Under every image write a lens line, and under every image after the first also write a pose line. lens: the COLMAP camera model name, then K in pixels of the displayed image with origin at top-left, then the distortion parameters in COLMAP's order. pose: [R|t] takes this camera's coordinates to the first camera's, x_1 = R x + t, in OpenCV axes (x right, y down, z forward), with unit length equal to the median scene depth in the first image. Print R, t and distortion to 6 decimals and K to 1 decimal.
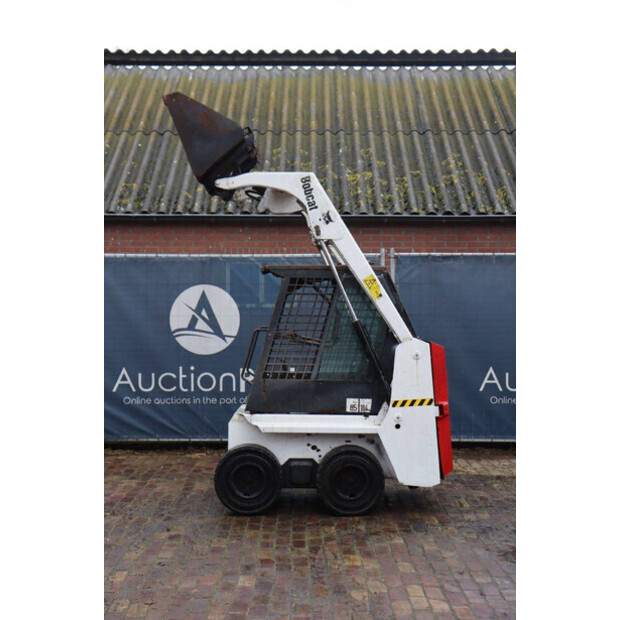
lens RADIAL K [[1021.2, 0, 294.1], [0, 1021.2, 304.1], [0, 0, 1]] dist [0.111487, 0.000000]
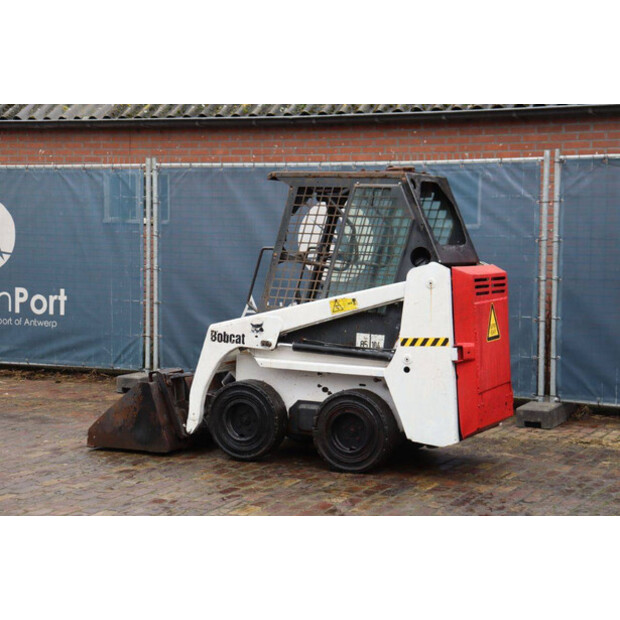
lens RADIAL K [[1283.8, 0, 277.4], [0, 1283.8, 308.2], [0, 0, 1]] dist [0.289074, 0.000000]
pose [[0.890490, 0.040240, -0.453219, 0.463057], [-0.014558, 0.998091, 0.060015, 0.010303], [0.454769, -0.046844, 0.889376, 0.042610]]
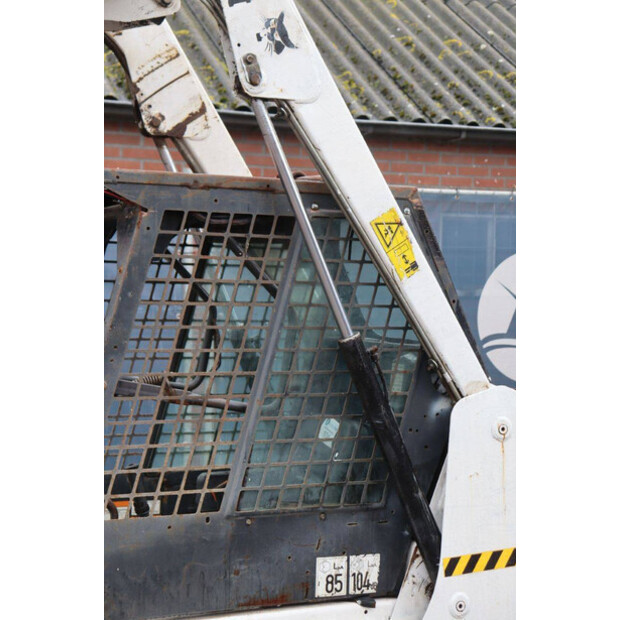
lens RADIAL K [[1210.2, 0, 303.2], [0, 1210.2, 311.8], [0, 0, 1]] dist [0.302507, 0.000000]
pose [[0.908465, -0.005041, 0.417931, -0.127615], [-0.003804, 0.999786, 0.020328, -0.001060], [-0.417944, -0.020057, 0.908251, 0.616430]]
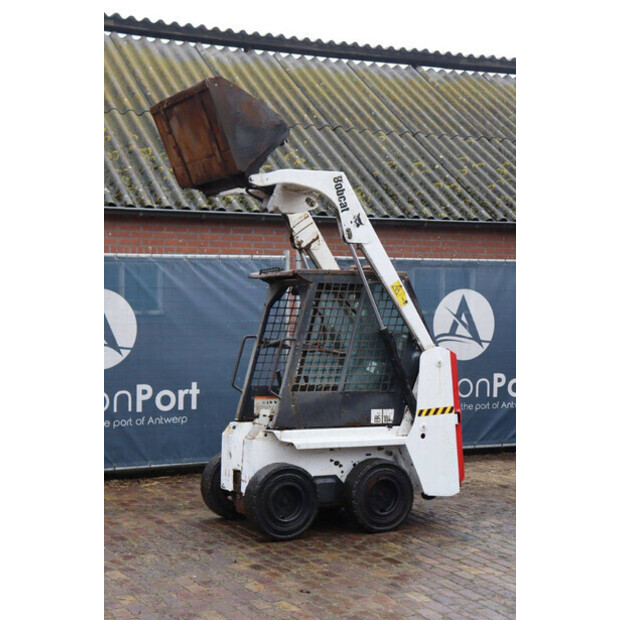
lens RADIAL K [[1210.2, 0, 307.3], [0, 1210.2, 311.3], [0, 0, 1]] dist [0.302507, 0.000000]
pose [[0.896151, -0.002467, 0.443743, -0.503070], [0.001541, 0.999996, 0.002446, -0.002546], [-0.443747, -0.001508, 0.896151, 0.007653]]
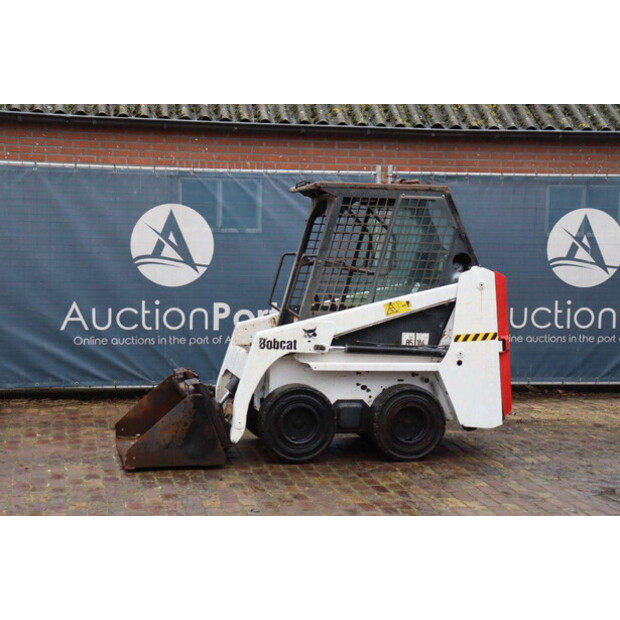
lens RADIAL K [[1291.0, 0, 290.9], [0, 1291.0, 308.4], [0, 0, 1]] dist [0.286264, 0.000000]
pose [[0.979444, 0.001957, 0.201707, -0.272795], [-0.013335, 0.998394, 0.055067, 0.009320], [-0.201275, -0.056625, 0.977897, -0.093473]]
